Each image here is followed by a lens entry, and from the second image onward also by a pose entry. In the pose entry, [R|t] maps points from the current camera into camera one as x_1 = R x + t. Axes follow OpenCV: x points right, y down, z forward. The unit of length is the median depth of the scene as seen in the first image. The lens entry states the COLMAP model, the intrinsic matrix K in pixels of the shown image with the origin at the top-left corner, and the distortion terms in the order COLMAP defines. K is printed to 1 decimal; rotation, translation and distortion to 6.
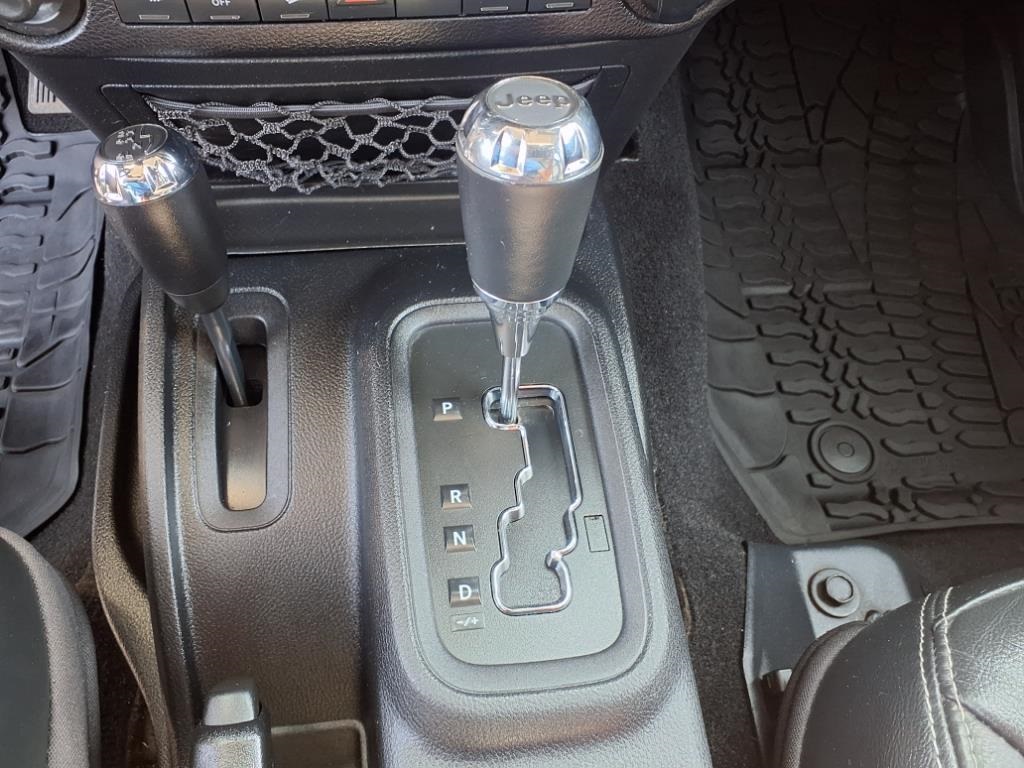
lens RADIAL K [[808.3, 0, 494.5], [0, 808.3, 326.6], [0, 0, 1]] dist [0.037315, -0.005039]
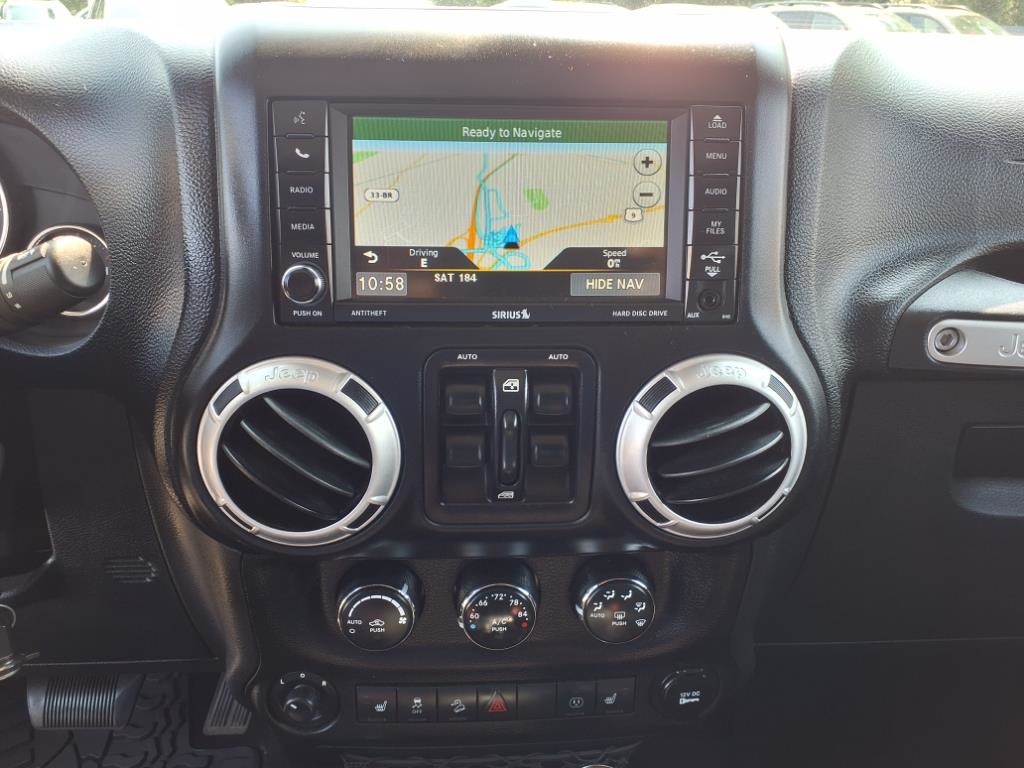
lens RADIAL K [[803.6, 0, 512.0], [0, 803.6, 384.0], [0, 0, 1]] dist [0.012622, -0.005396]
pose [[0.998518, -0.009969, -0.053510, -0.025156], [-0.022670, 0.817592, -0.575352, 0.007912], [0.049485, 0.575712, 0.816154, -0.544936]]
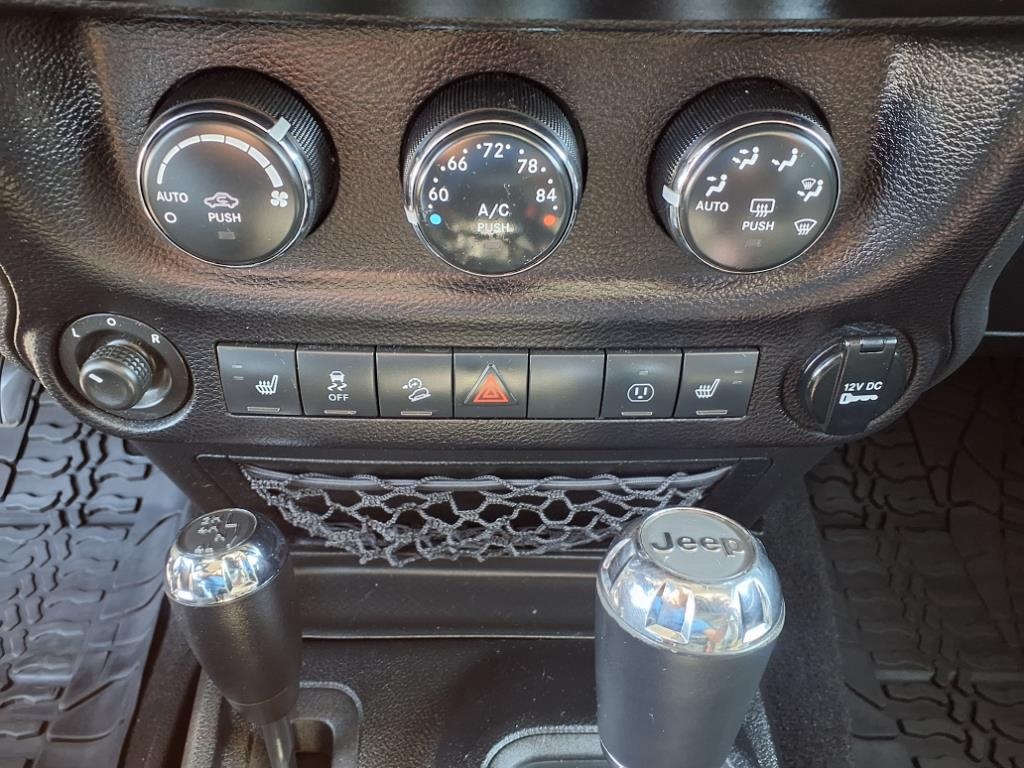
lens RADIAL K [[792.0, 0, 512.0], [0, 792.0, 384.0], [0, 0, 1]] dist [0.123959, -0.149323]
pose [[0.996040, 0.044560, -0.076927, -0.051177], [-0.065199, 0.954392, -0.291349, -0.115109], [0.060436, 0.295211, 0.953519, 0.110700]]
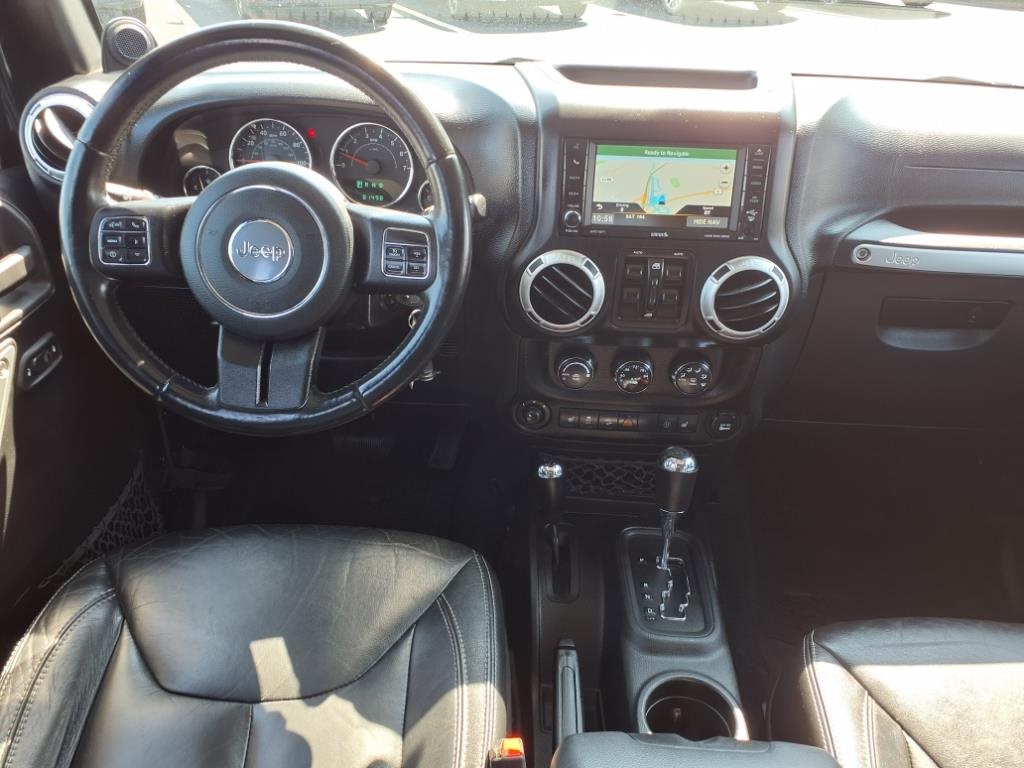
lens RADIAL K [[806.2, 0, 490.8], [0, 806.2, 385.0], [0, 0, 1]] dist [0.081455, -0.290541]
pose [[0.986883, 0.059234, -0.150180, -0.164484], [-0.119517, 0.893439, -0.432993, 0.718104], [0.108529, 0.445262, 0.888799, -1.570063]]
